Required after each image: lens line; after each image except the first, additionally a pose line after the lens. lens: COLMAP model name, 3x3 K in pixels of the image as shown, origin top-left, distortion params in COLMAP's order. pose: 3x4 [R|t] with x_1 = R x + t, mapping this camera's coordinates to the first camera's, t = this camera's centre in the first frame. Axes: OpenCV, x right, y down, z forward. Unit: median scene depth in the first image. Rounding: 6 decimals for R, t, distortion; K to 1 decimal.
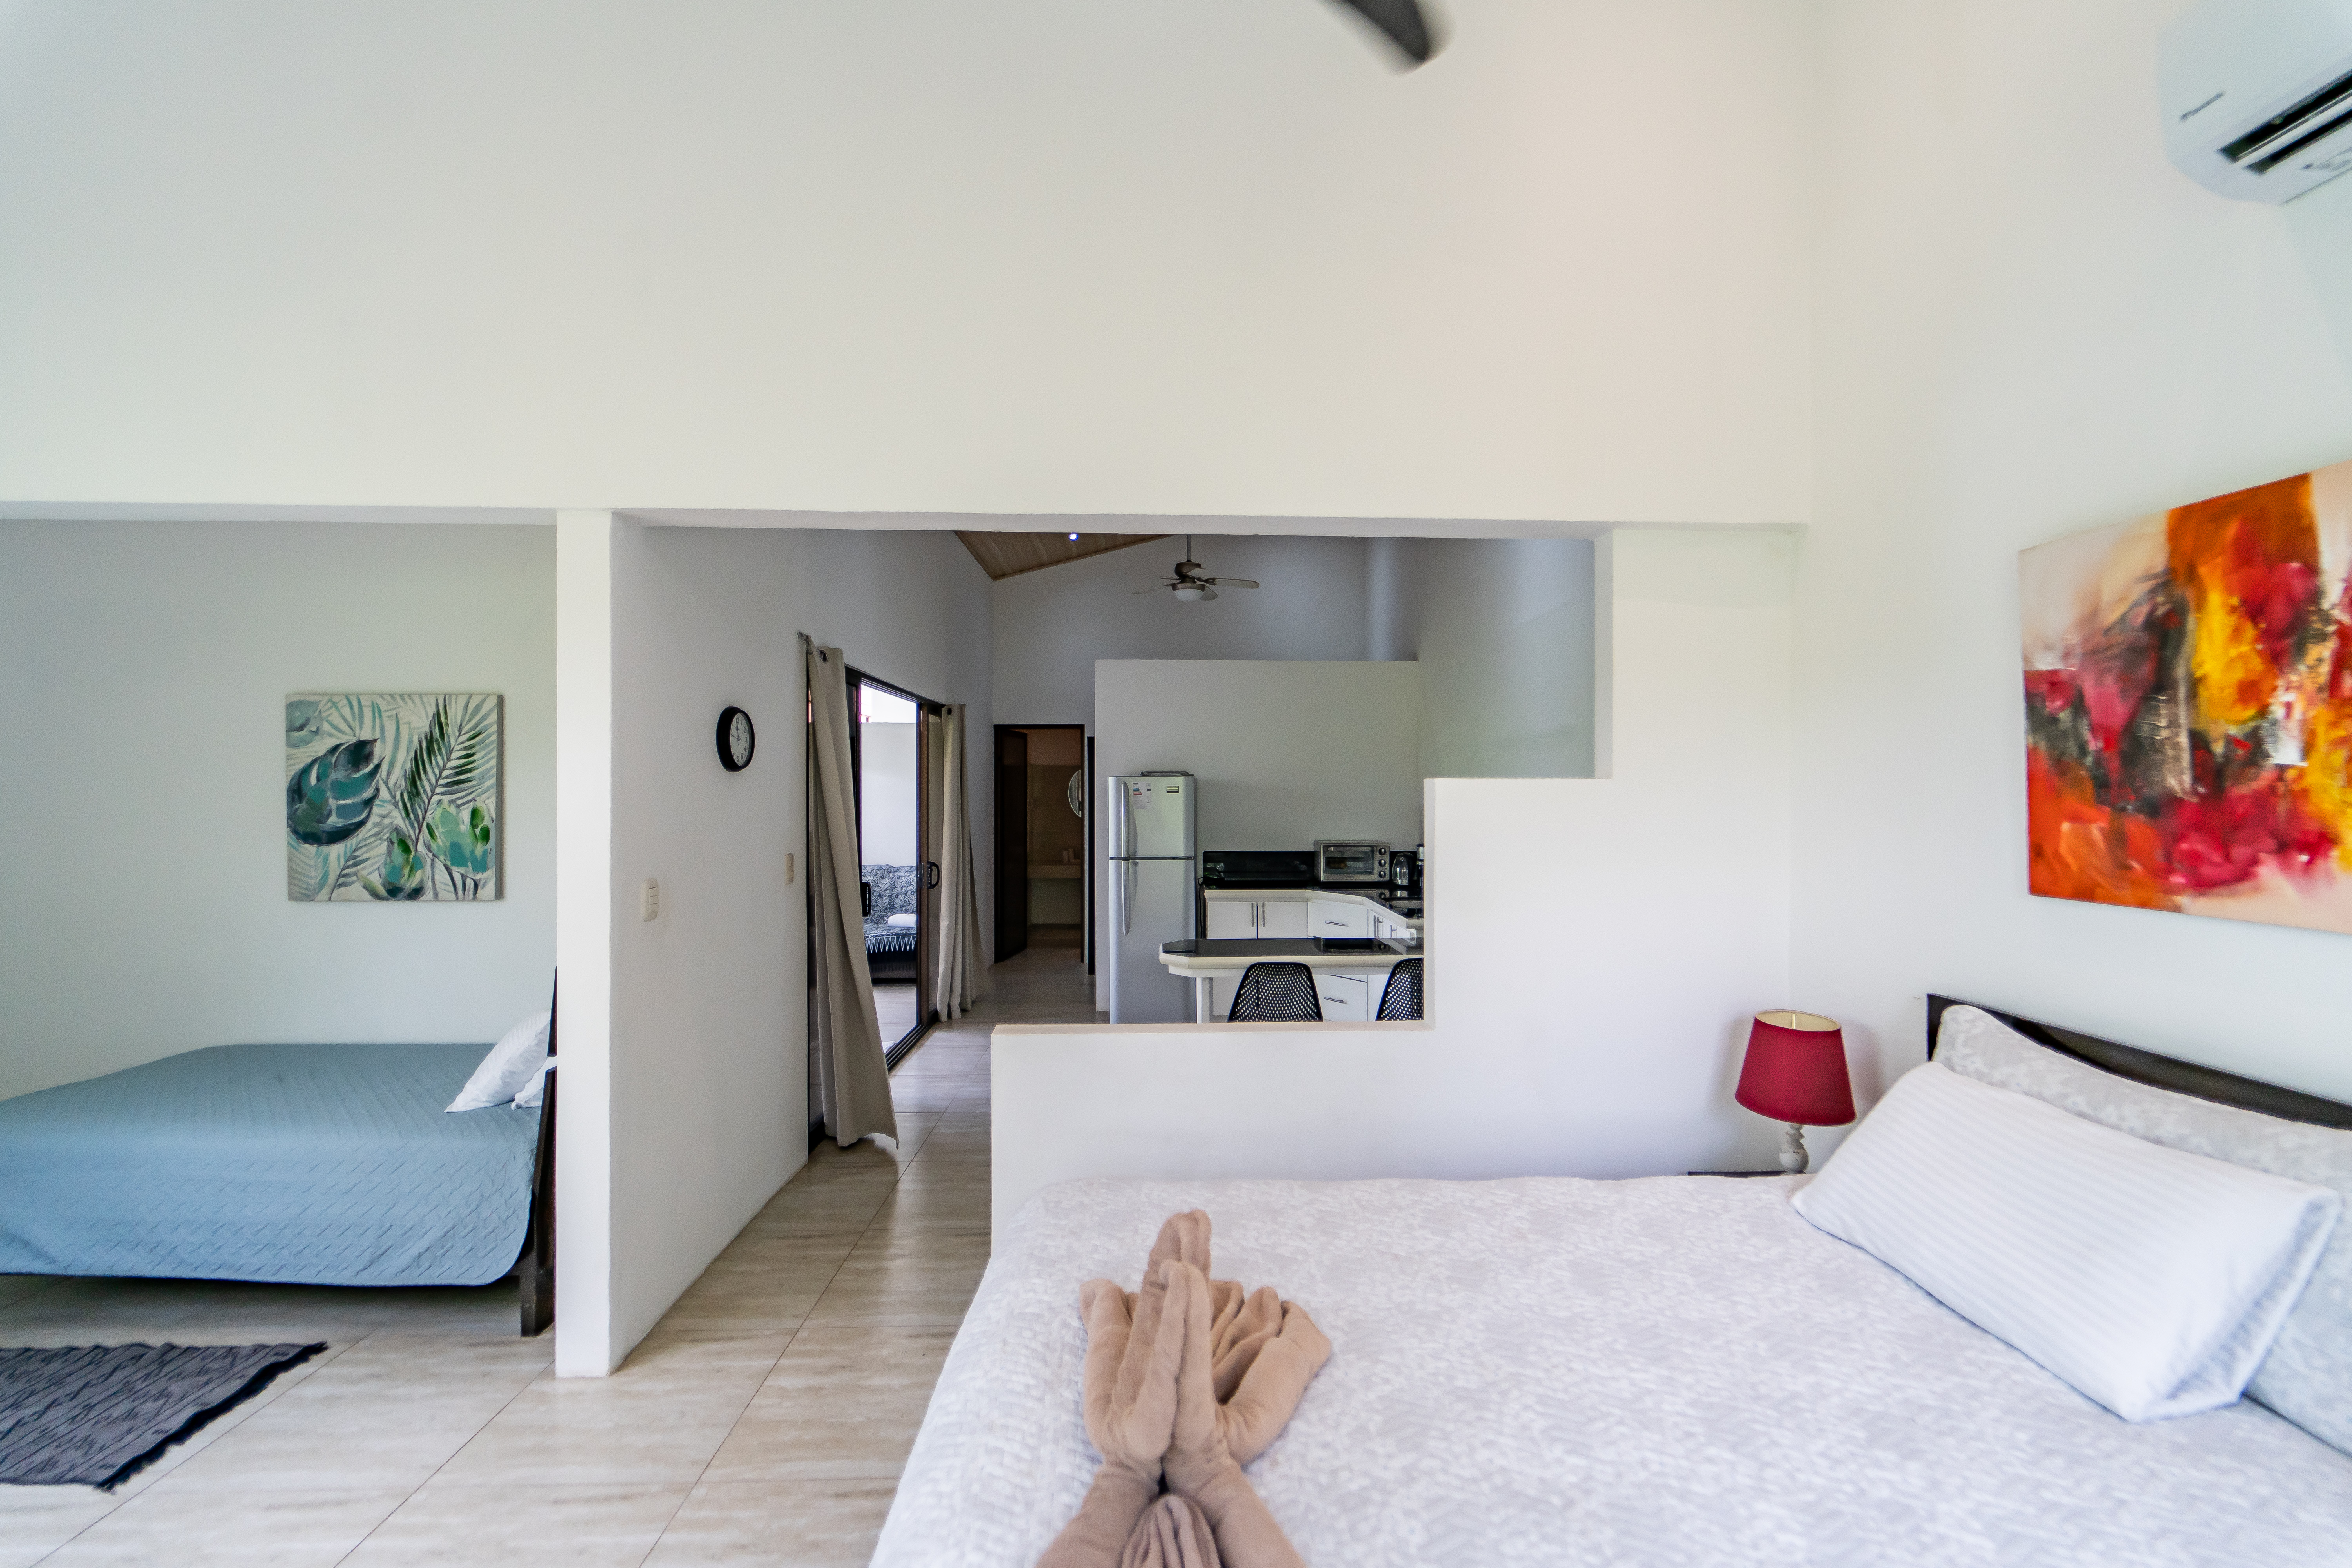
lens RADIAL K [[955.5, 0, 1197.5], [0, 955.5, 793.5], [0, 0, 1]] dist [0.000083, -0.000403]
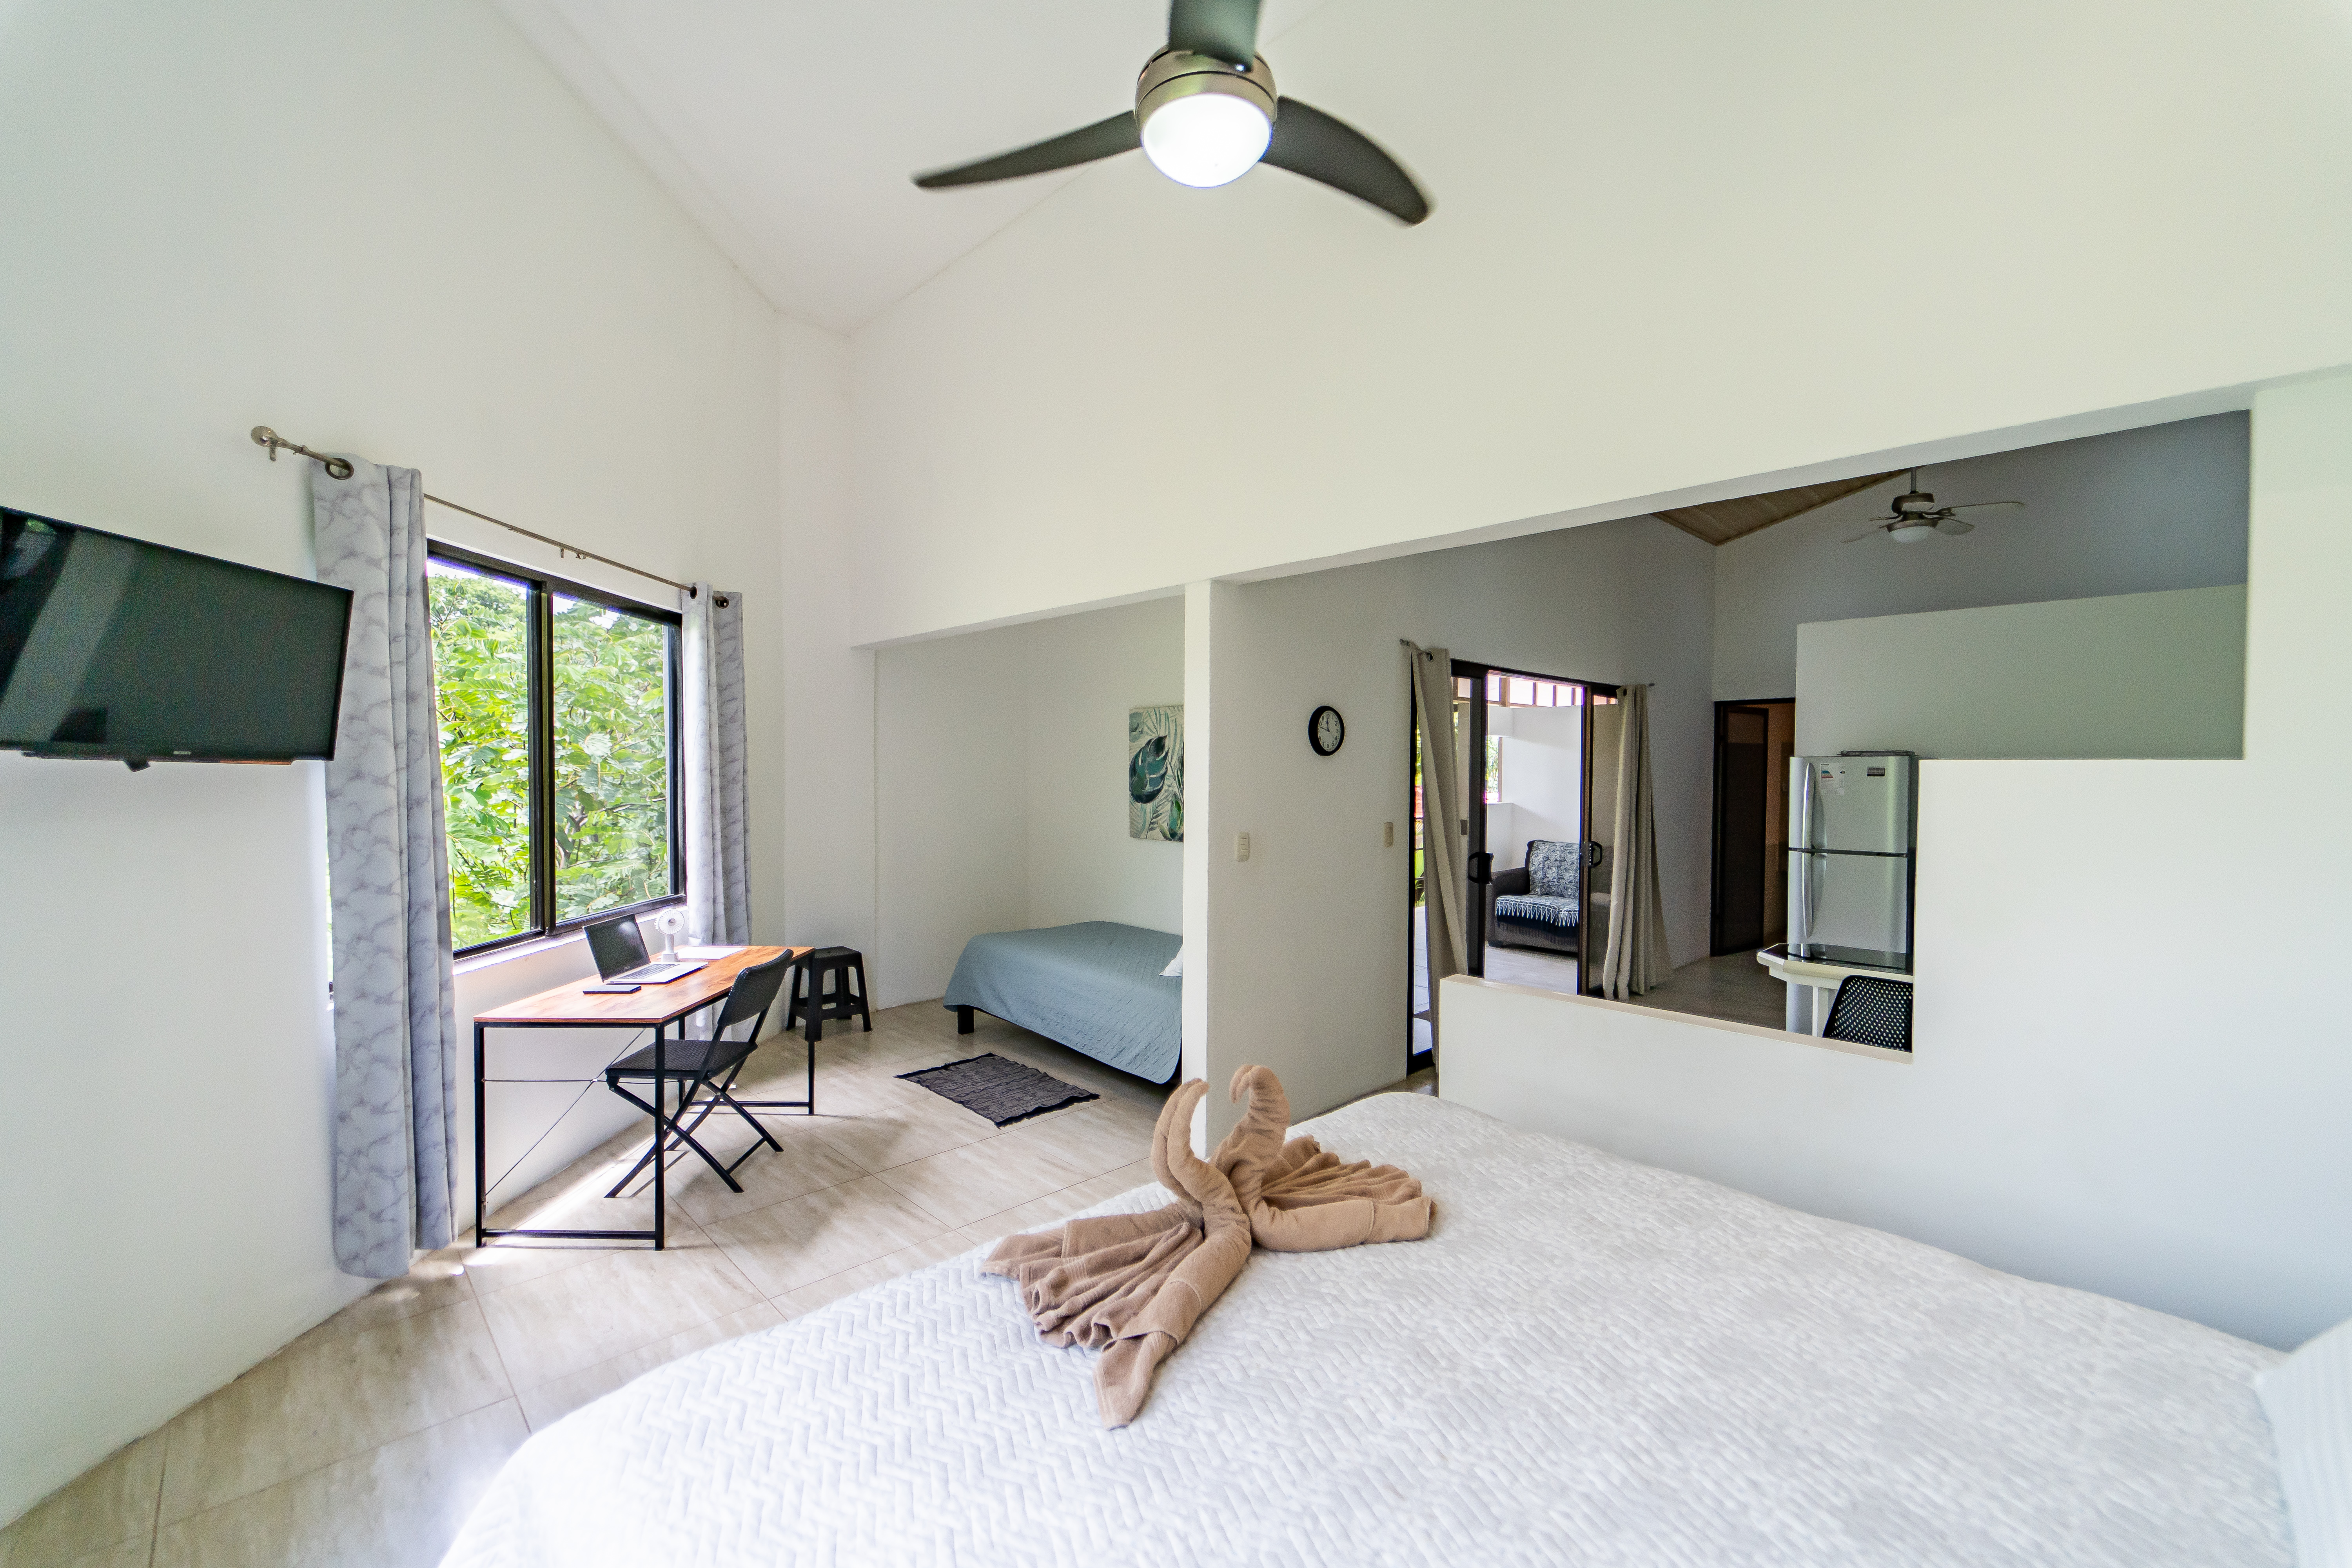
lens RADIAL K [[955.5, 0, 1197.5], [0, 955.5, 793.5], [0, 0, 1]] dist [0.000083, -0.000403]
pose [[0.678917, 0.023822, -0.733829, 0.405316], [-0.008013, 0.999654, 0.025038, -0.003408], [0.734172, -0.011118, 0.678873, -0.015891]]
